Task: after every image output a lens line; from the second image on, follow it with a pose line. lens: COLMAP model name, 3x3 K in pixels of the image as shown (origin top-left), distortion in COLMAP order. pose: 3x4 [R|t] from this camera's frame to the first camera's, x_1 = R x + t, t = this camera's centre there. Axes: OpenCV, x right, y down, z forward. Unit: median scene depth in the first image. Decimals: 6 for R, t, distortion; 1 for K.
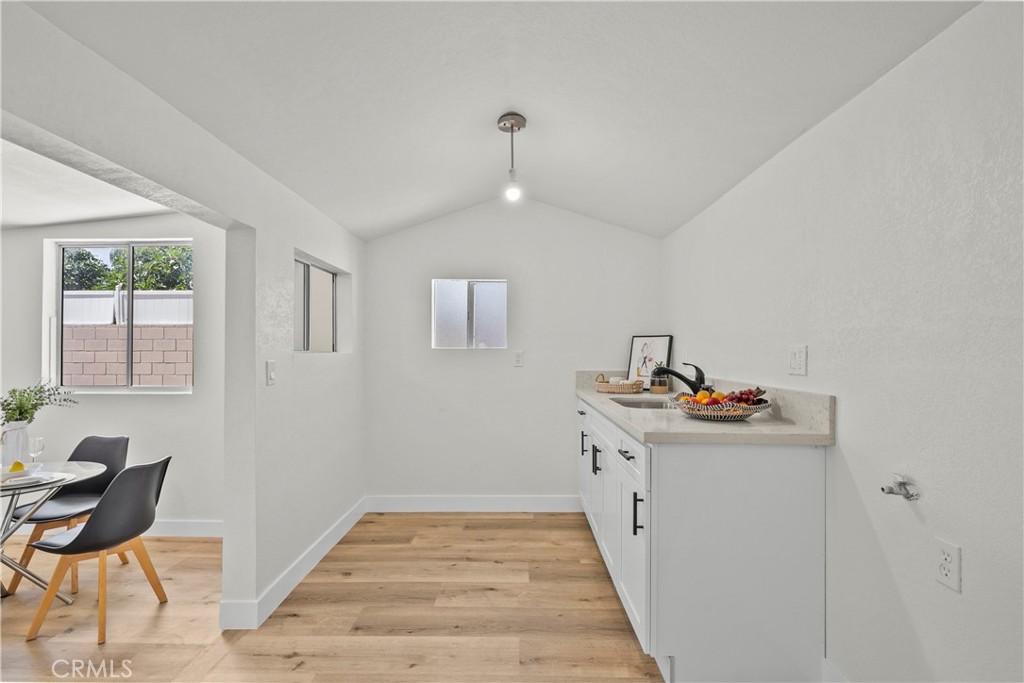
lens RADIAL K [[459.0, 0, 512.0], [0, 459.0, 341.5], [0, 0, 1]] dist [-0.002400, -0.000096]
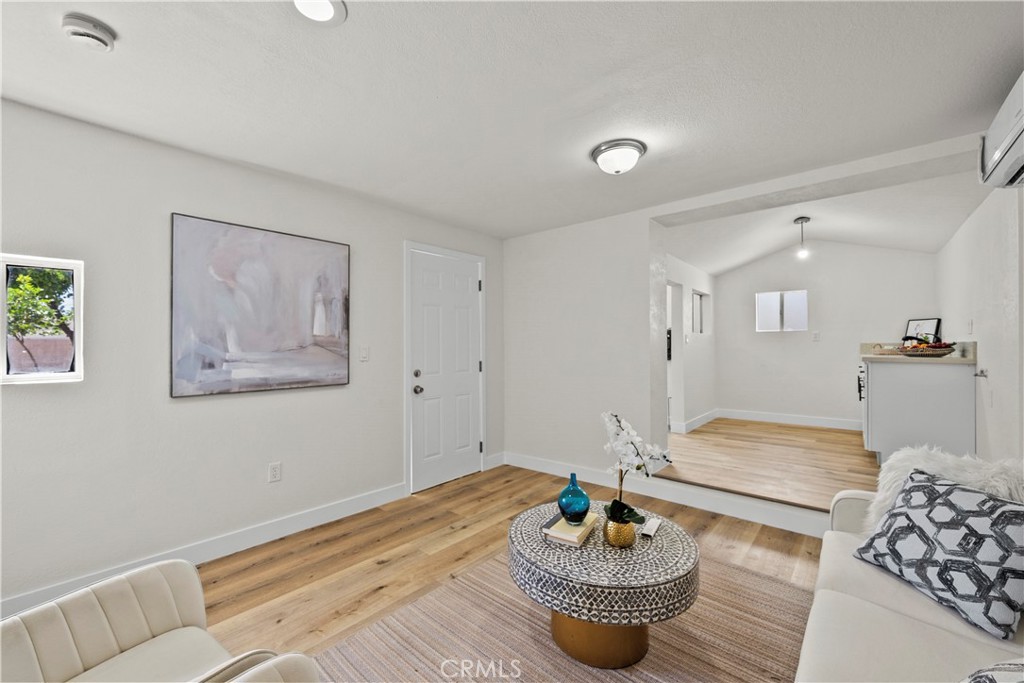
lens RADIAL K [[405.7, 0, 512.0], [0, 405.7, 341.5], [0, 0, 1]] dist [-0.001391, -0.000071]
pose [[0.769813, -0.008339, -0.638215, 0.114383], [0.011815, 0.999929, 0.001186, 0.044285], [0.638161, -0.008454, 0.769857, -0.924516]]
